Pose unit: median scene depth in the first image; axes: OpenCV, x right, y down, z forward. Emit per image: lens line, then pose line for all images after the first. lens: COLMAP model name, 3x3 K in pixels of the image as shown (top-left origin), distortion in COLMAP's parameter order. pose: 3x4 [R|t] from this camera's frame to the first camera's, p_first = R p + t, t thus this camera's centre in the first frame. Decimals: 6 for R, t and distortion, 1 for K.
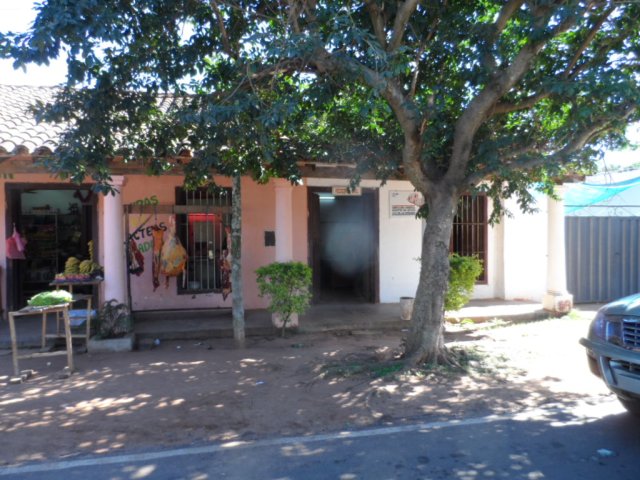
lens RADIAL K [[511.6, 0, 320.0], [0, 511.6, 240.0], [0, 0, 1]] dist [-0.003177, -0.000322]
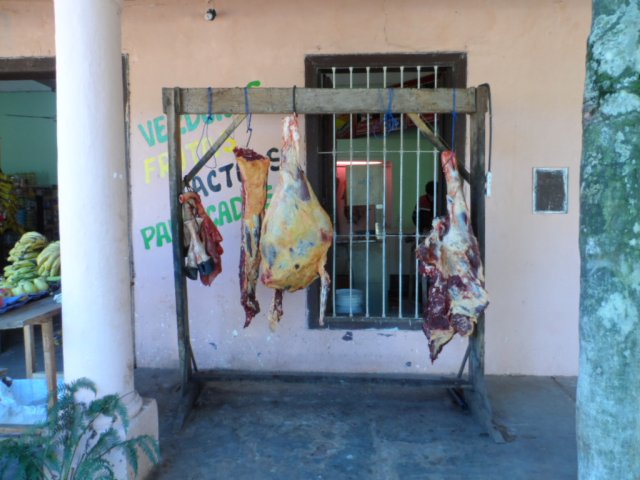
lens RADIAL K [[447.2, 0, 320.0], [0, 447.2, 240.0], [0, 0, 1]] dist [-0.000643, -0.000046]
pose [[0.957476, 0.019739, -0.287835, -0.180114], [-0.006323, 0.998853, 0.047468, 0.020975], [0.288442, -0.043630, 0.956503, 0.705992]]
